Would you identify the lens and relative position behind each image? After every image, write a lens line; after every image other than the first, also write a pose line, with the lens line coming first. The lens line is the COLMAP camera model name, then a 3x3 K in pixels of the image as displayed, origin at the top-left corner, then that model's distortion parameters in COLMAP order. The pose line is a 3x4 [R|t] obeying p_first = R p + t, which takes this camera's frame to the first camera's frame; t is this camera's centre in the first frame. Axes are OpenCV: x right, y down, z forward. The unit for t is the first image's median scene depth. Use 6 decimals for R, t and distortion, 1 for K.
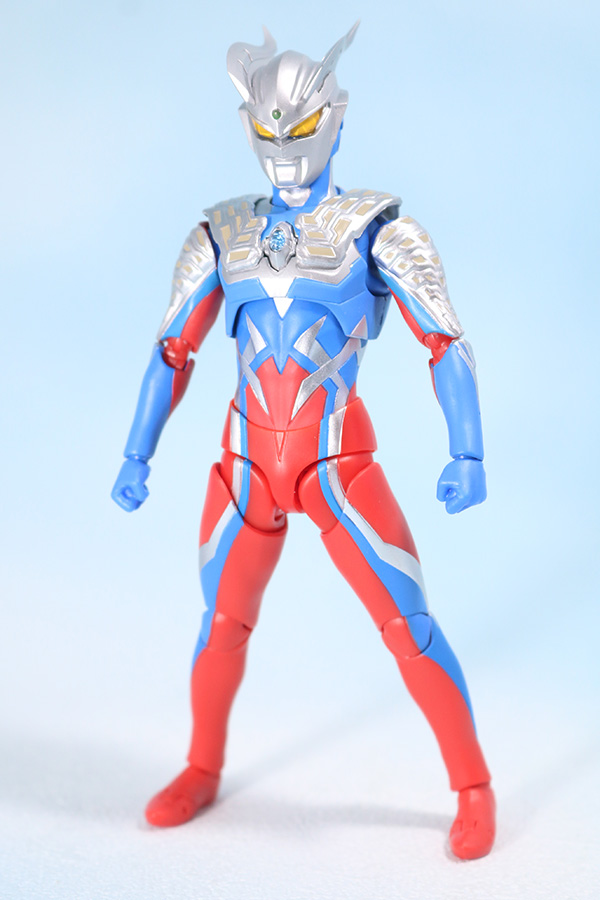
lens RADIAL K [[2254.0, 0, 300.0], [0, 2254.0, 450.0], [0, 0, 1]] dist [-0.001994, -0.043065]
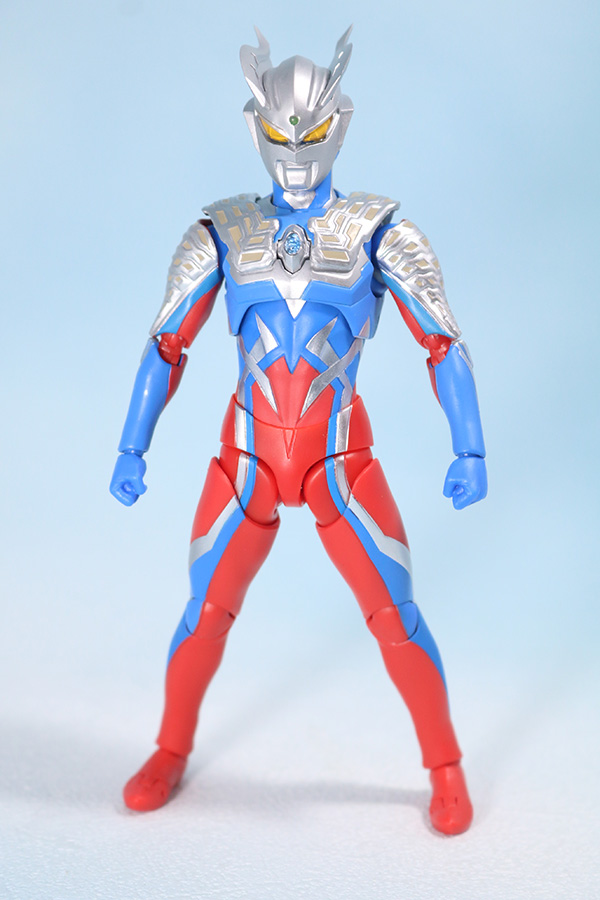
lens RADIAL K [[2254.0, 0, 300.0], [0, 2254.0, 450.0], [0, 0, 1]] dist [-0.001994, -0.043065]
pose [[0.979301, -0.002018, 0.202400, -0.211507], [-0.005817, 0.999257, 0.038111, -0.037808], [-0.202326, -0.038500, 0.978561, -0.006553]]
